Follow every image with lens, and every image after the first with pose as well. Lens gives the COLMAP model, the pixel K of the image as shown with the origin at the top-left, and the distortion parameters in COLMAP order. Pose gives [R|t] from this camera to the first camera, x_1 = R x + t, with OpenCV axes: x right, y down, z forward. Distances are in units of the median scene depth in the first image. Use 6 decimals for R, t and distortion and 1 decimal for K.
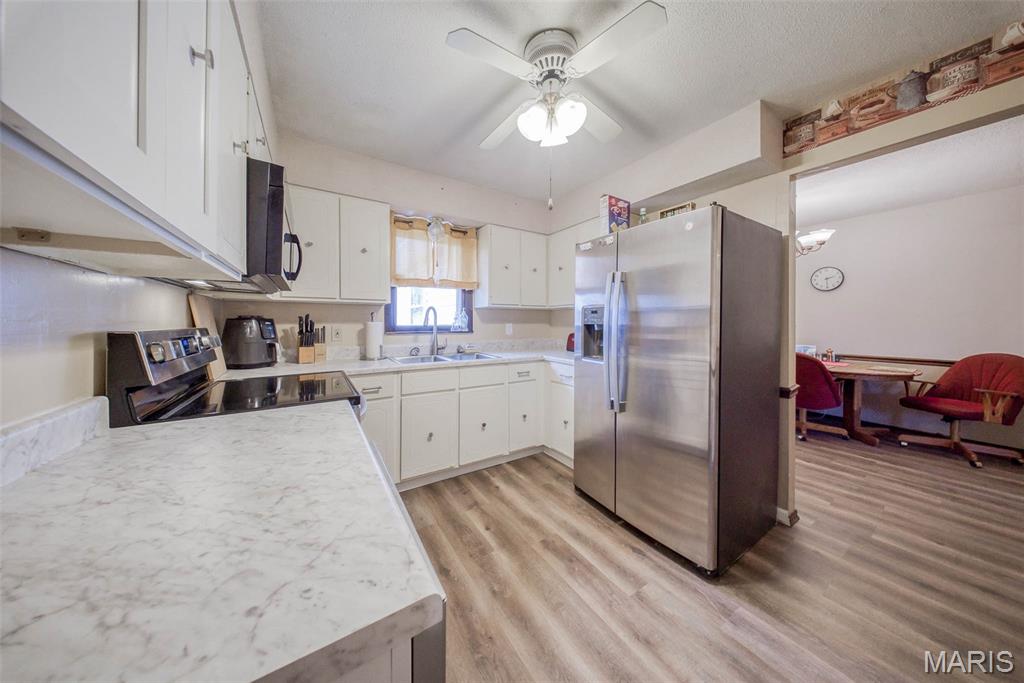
lens RADIAL K [[304.0, 0, 508.0], [0, 304.0, 319.5], [0, 0, 1]] dist [-0.001496, -0.001814]
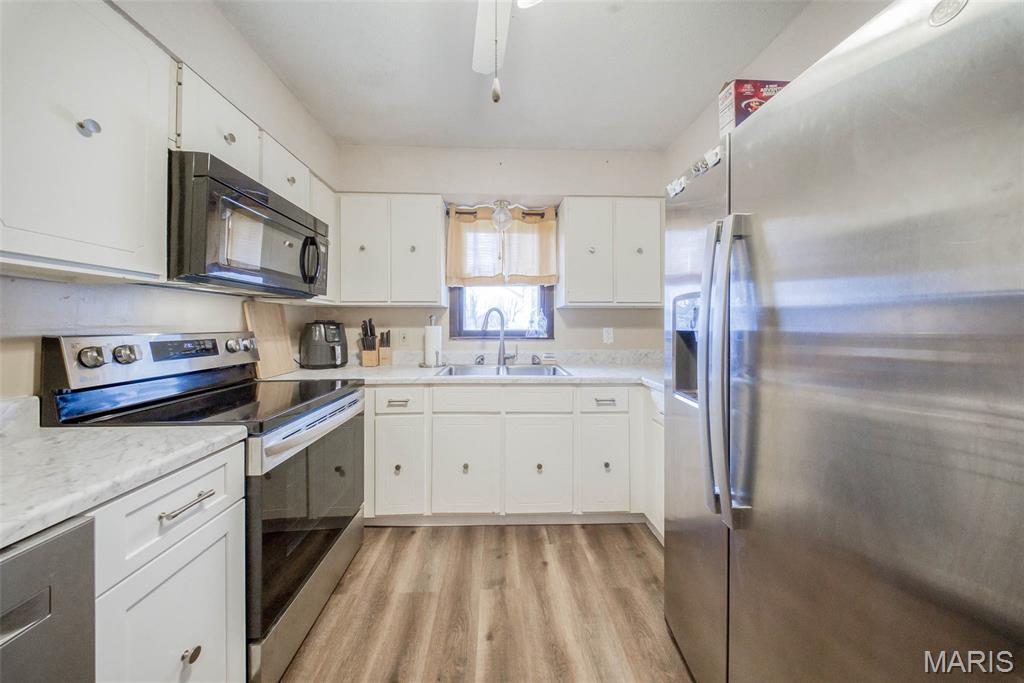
lens RADIAL K [[304.0, 0, 506.9], [0, 304.0, 320.7], [0, 0, 1]] dist [-0.001496, -0.001814]
pose [[0.864400, -0.008802, -0.502728, 0.220602], [0.004685, 0.999944, -0.009453, 0.001269], [0.502784, 0.005816, 0.864393, 0.319309]]
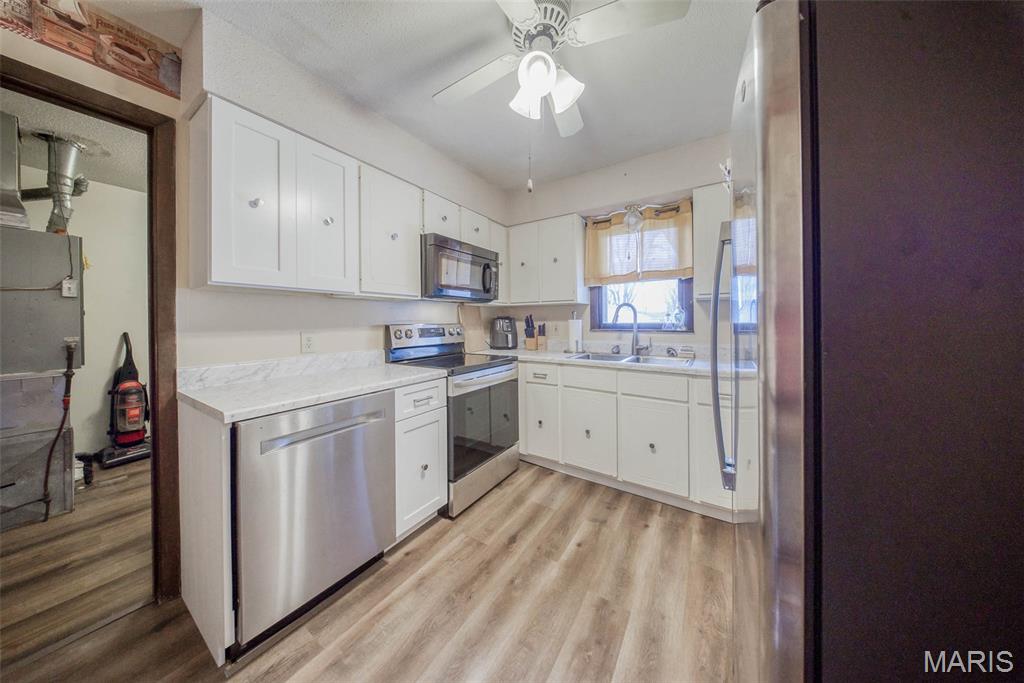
lens RADIAL K [[304.0, 0, 511.7], [0, 304.0, 316.9], [0, 0, 1]] dist [-0.001496, -0.001814]
pose [[0.413240, -0.016307, -0.910476, 0.501252], [0.014197, 0.999833, -0.011464, 0.006970], [0.910511, -0.008188, 0.413403, 0.320710]]
